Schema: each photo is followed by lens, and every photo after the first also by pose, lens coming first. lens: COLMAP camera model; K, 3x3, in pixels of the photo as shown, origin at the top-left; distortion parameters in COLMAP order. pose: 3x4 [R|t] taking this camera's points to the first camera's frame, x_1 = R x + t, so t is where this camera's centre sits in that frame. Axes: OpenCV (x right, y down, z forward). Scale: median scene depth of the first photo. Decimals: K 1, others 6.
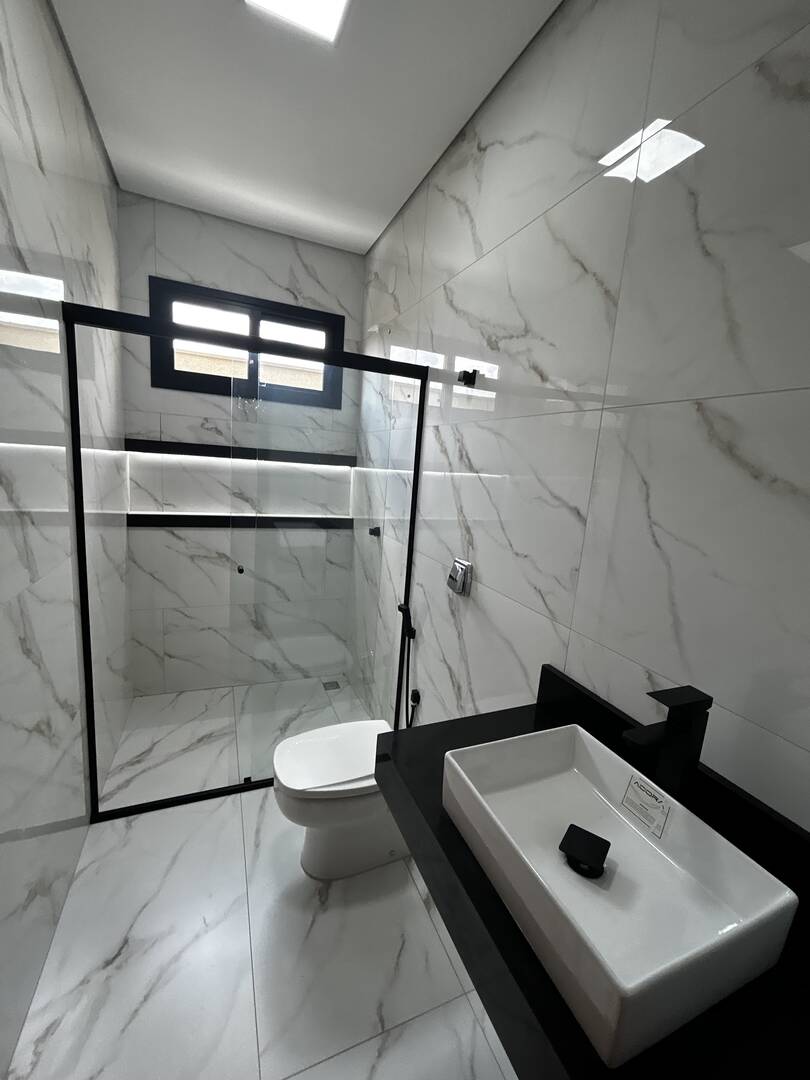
lens RADIAL K [[435.7, 0, 405.6], [0, 435.7, 539.2], [0, 0, 1]] dist [0.001300, 0.000022]
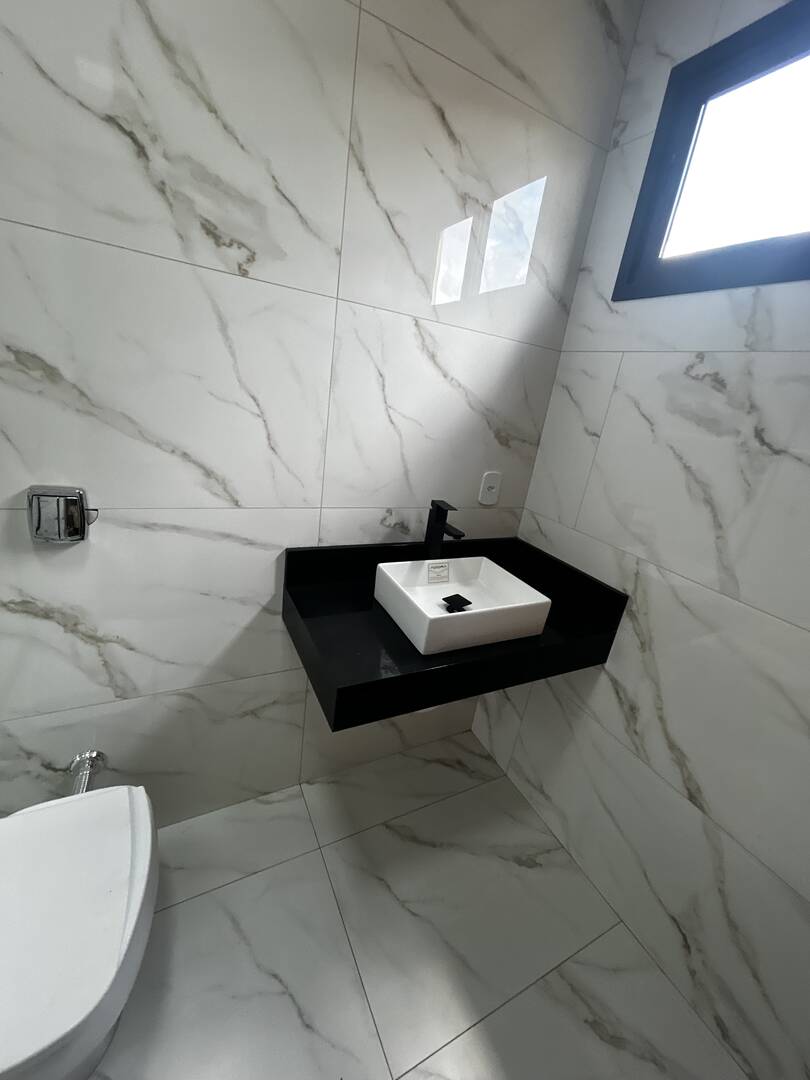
lens RADIAL K [[435.7, 0, 405.6], [0, 435.7, 536.7], [0, 0, 1]] dist [0.001300, 0.000022]
pose [[-0.076286, -0.403748, 0.911684, -0.954771], [0.029848, 0.913014, 0.406835, -0.245288], [-0.996639, 0.058248, -0.057599, 1.163708]]
